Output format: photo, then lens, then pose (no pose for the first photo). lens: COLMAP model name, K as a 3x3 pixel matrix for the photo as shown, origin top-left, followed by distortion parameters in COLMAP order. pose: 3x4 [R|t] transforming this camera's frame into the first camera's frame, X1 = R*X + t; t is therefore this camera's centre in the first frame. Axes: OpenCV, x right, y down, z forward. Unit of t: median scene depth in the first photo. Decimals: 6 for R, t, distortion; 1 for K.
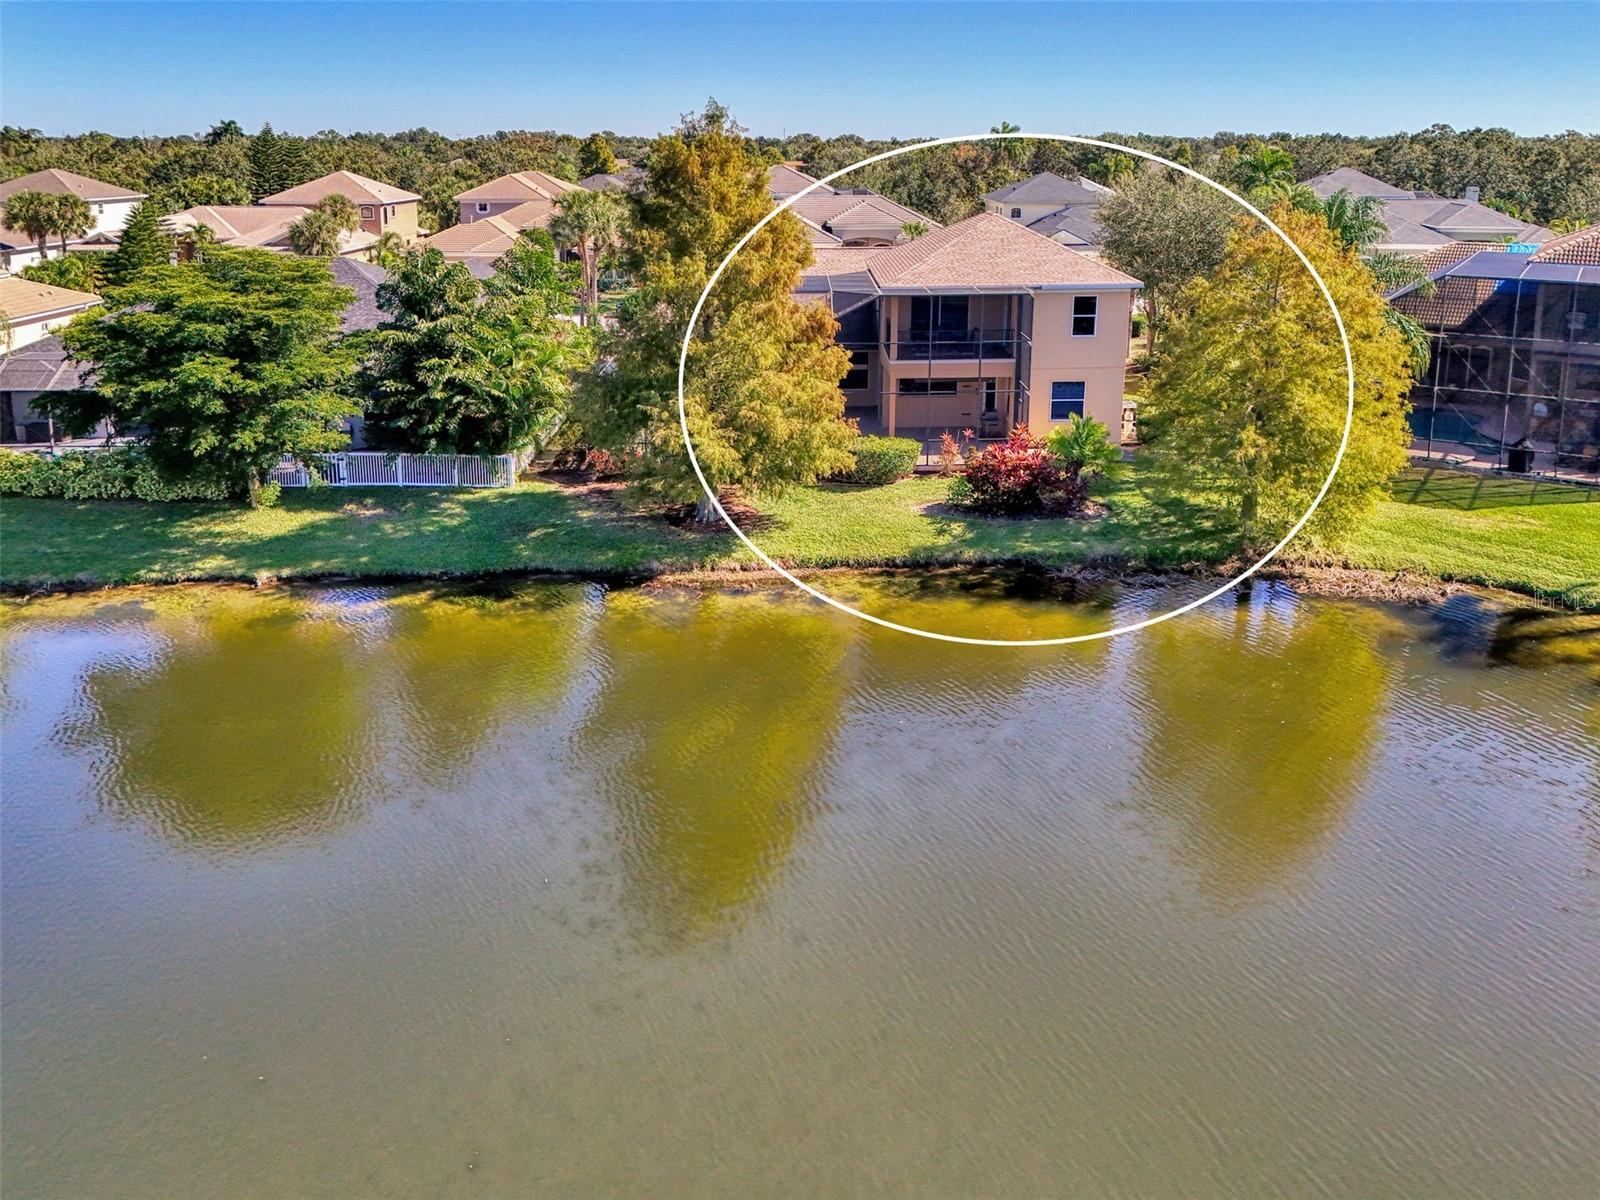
lens RADIAL K [[1297.5, 0, 629.5], [0, 1297.5, 394.3], [0, 0, 1]] dist [0.008472, 0.002159]
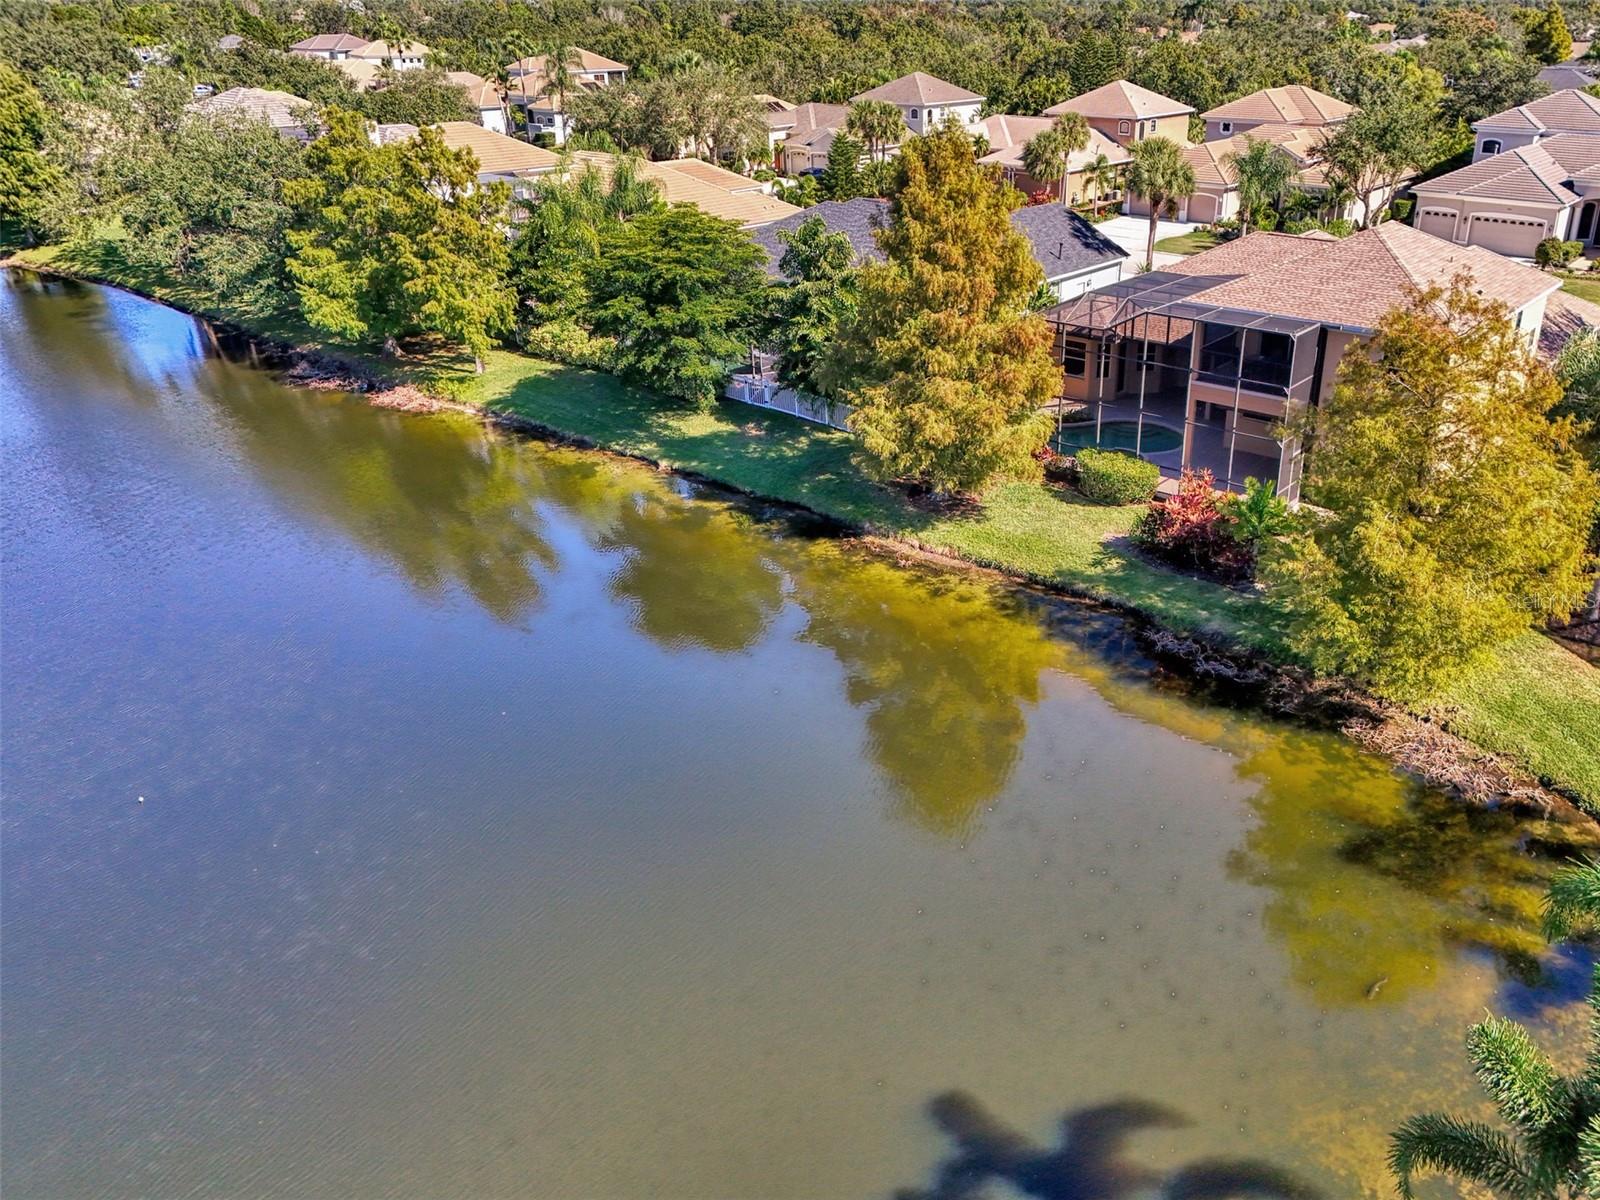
lens RADIAL K [[1139.9, 0, 749.0], [0, 1139.9, 651.6], [0, 0, 1]] dist [0.007838, -0.011984]
pose [[0.727322, 0.314210, -0.610143, 0.563994], [-0.093303, 0.926054, 0.365675, -0.123120], [0.679924, -0.209035, 0.702856, 0.152159]]
